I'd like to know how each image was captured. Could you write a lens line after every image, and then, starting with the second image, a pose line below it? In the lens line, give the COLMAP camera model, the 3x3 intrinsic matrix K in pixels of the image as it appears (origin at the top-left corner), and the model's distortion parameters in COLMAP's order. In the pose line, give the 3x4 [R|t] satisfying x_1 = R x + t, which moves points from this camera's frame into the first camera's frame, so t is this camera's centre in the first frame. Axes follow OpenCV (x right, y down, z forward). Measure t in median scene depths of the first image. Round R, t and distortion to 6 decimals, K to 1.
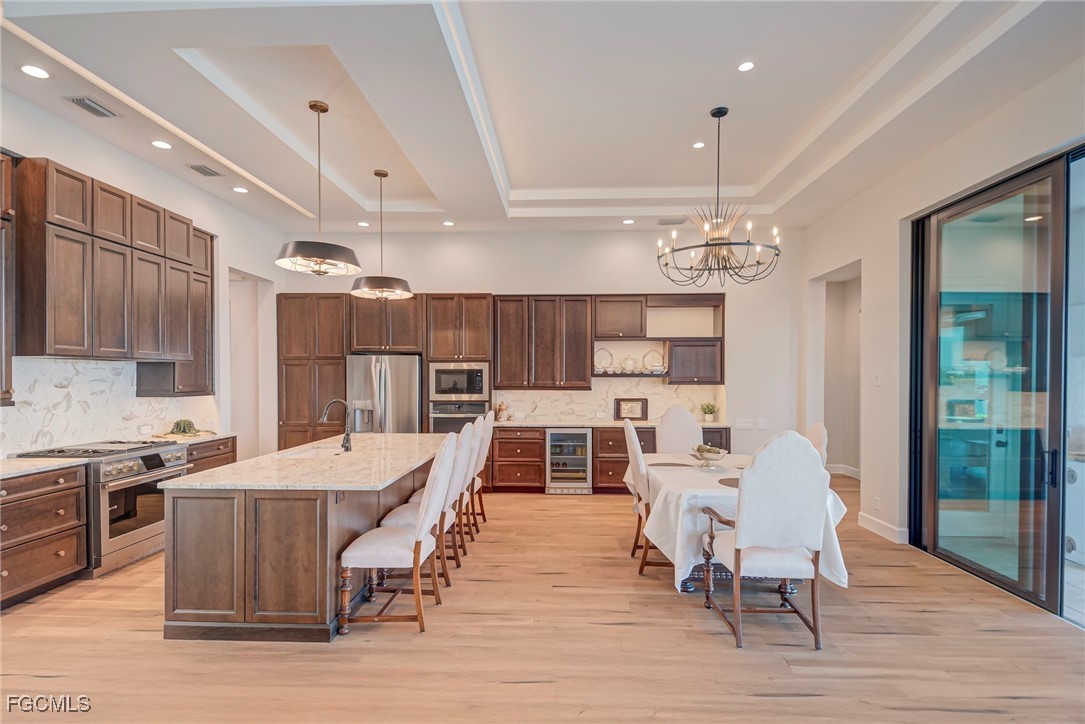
lens RADIAL K [[516.6, 0, 549.9], [0, 516.6, 384.6], [0, 0, 1]] dist [0.008693, -0.000595]
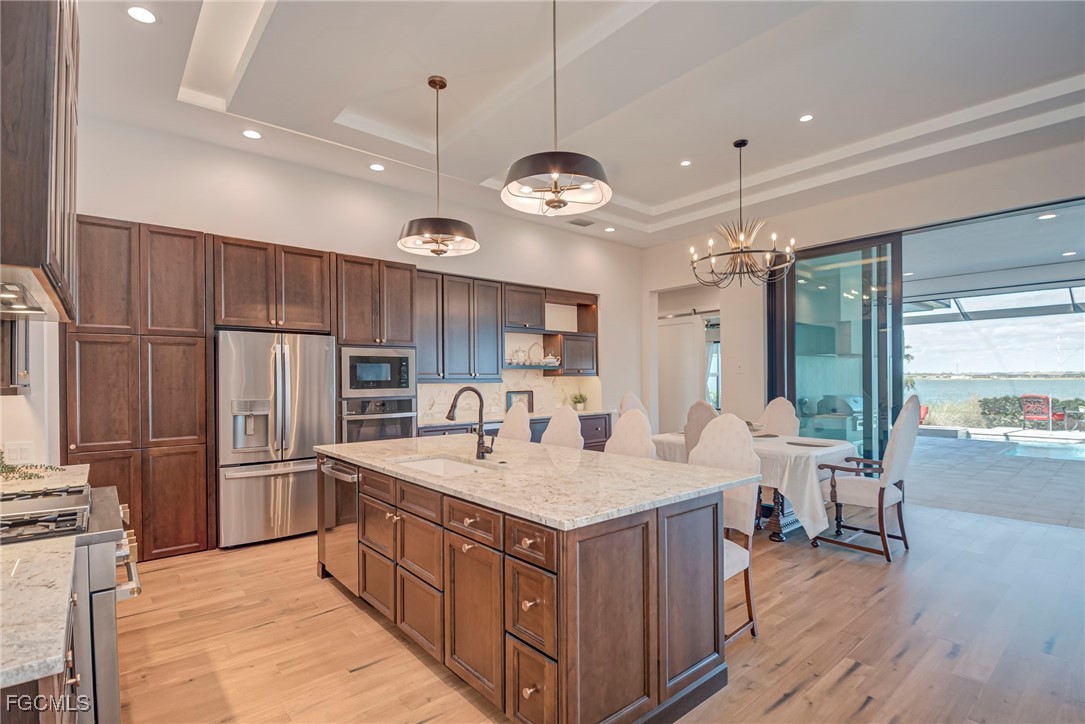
lens RADIAL K [[516.6, 0, 517.9], [0, 516.6, 379.2], [0, 0, 1]] dist [0.008693, -0.000595]
pose [[0.748991, -0.005816, 0.662555, -0.538504], [0.019558, 0.999720, -0.013334, 0.018697], [-0.662292, 0.022945, 0.748894, 0.280891]]
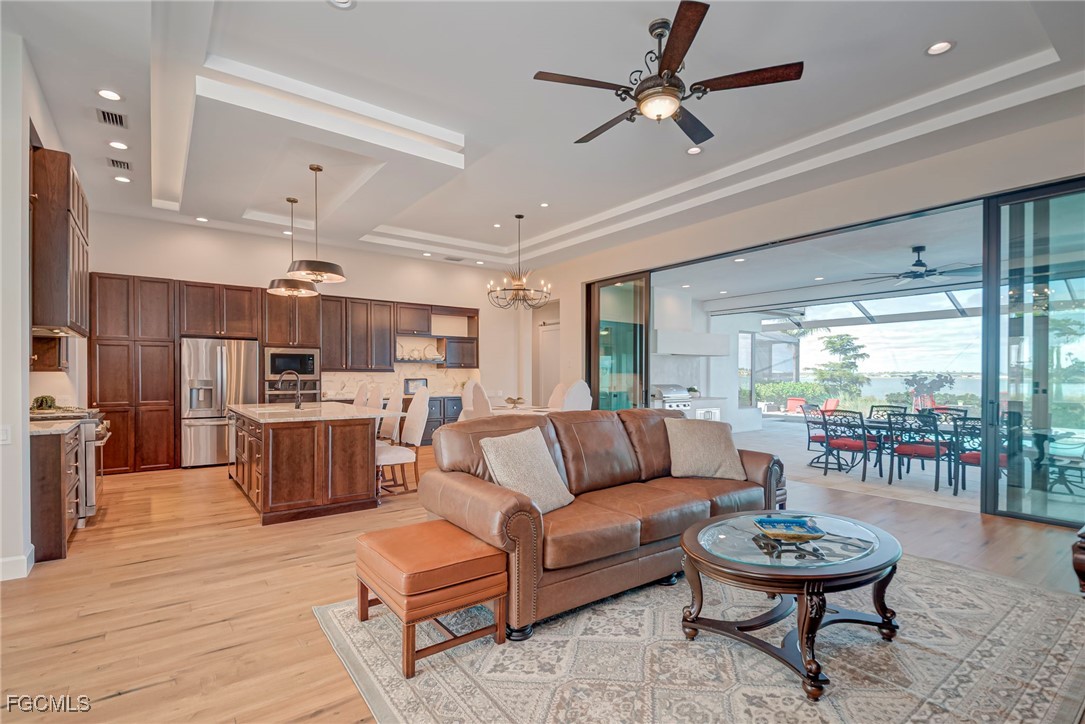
lens RADIAL K [[516.6, 0, 534.8], [0, 516.6, 379.1], [0, 0, 1]] dist [0.008693, -0.000595]
pose [[0.779795, -0.004417, 0.626019, -0.492641], [0.010896, 0.999919, -0.006518, 0.043073], [-0.625940, 0.011903, 0.779781, -0.292238]]
